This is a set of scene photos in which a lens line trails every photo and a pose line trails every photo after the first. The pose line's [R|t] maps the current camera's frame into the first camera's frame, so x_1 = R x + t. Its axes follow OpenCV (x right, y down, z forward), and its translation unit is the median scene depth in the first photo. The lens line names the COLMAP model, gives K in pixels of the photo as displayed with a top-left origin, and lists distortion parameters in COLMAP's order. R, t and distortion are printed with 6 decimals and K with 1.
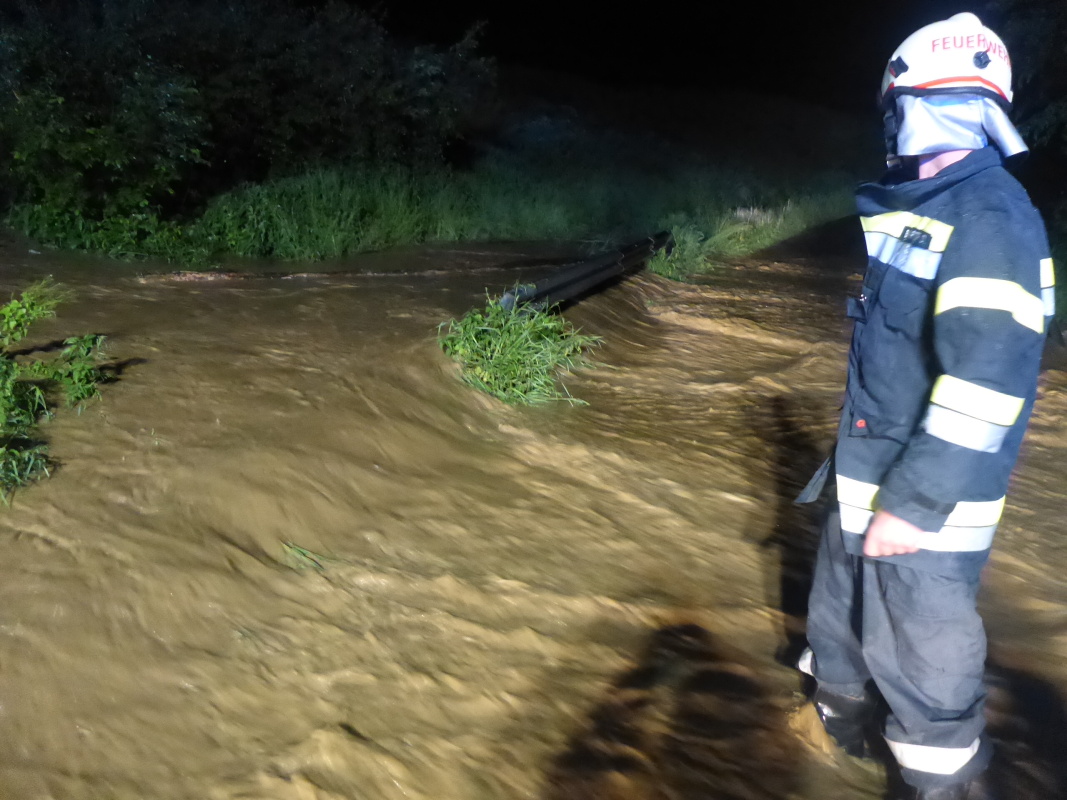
lens RADIAL K [[933.2, 0, 532.4], [0, 933.2, 397.8], [0, 0, 1]] dist [-0.016029, -0.027059]
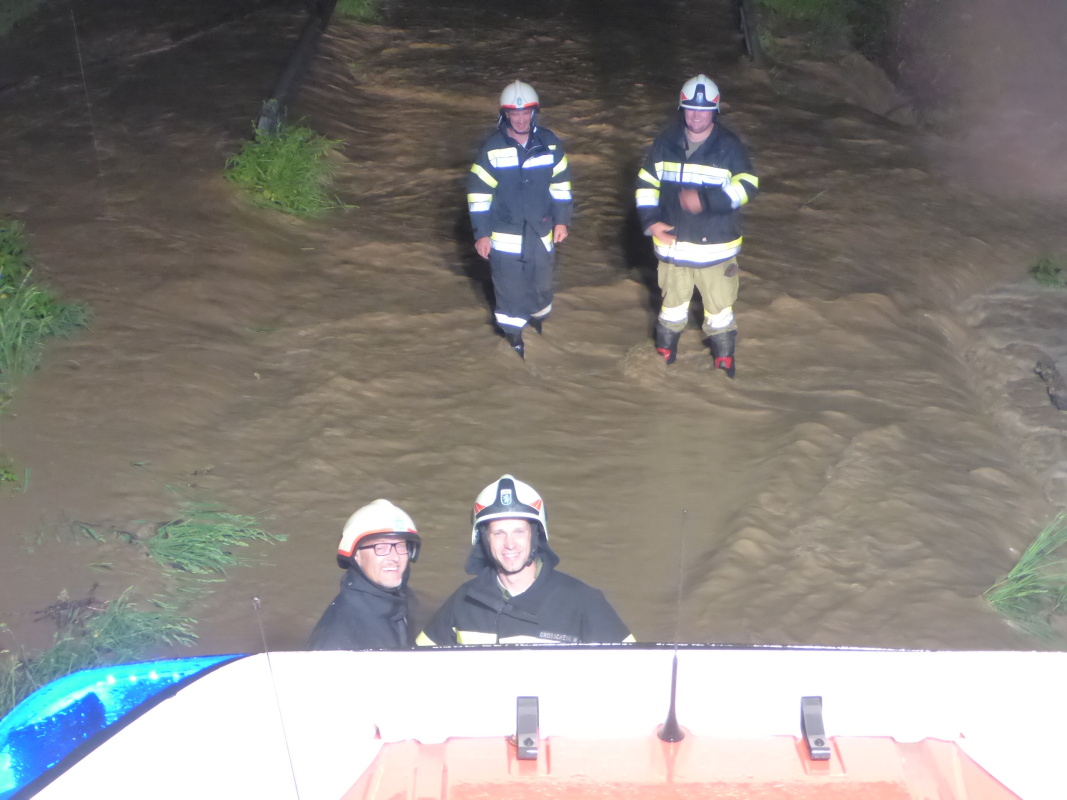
lens RADIAL K [[1954.4, 0, 539.8], [0, 1954.4, 404.2], [0, 0, 1]] dist [-0.126169, 0.000000]
pose [[0.954363, -0.177618, 0.240089, -0.342960], [0.137805, 0.975124, 0.173619, -0.139838], [-0.264954, -0.132610, 0.955099, -1.424244]]
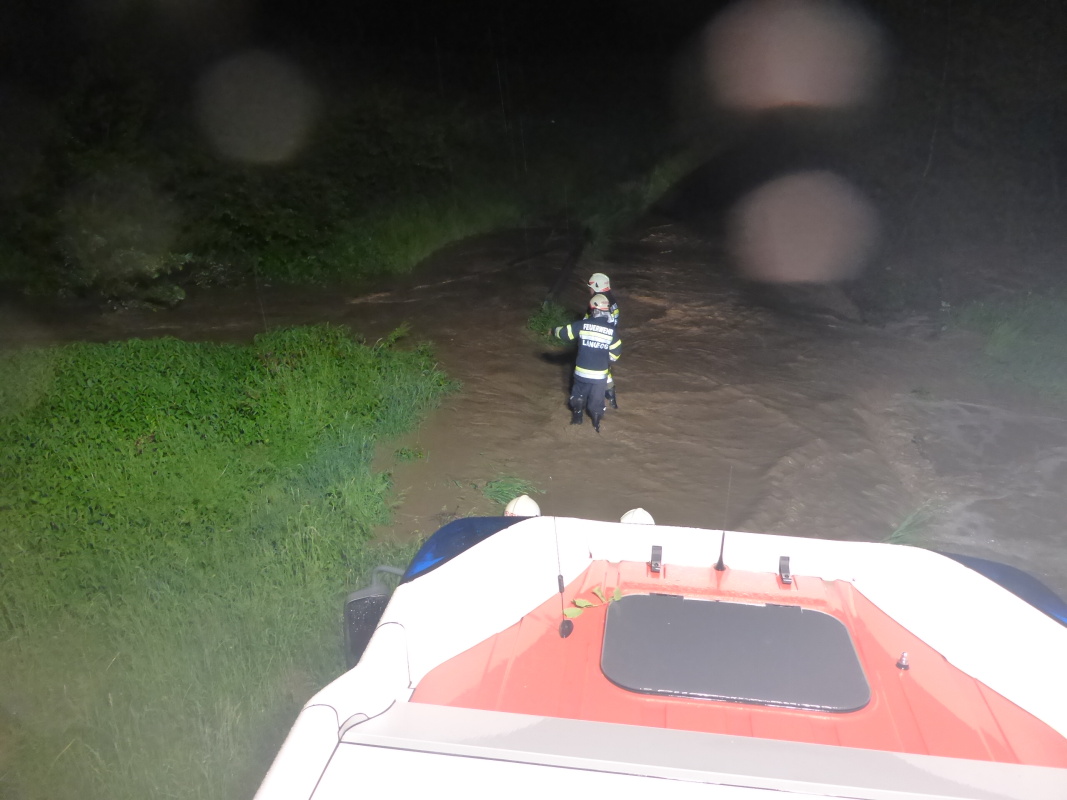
lens RADIAL K [[933.2, 0, 533.9], [0, 933.2, 399.7], [0, 0, 1]] dist [-0.016029, -0.027059]
pose [[0.988417, -0.105946, 0.108657, -0.360665], [0.093915, 0.989436, 0.110437, -0.132077], [-0.119210, -0.098954, 0.987926, -1.477853]]
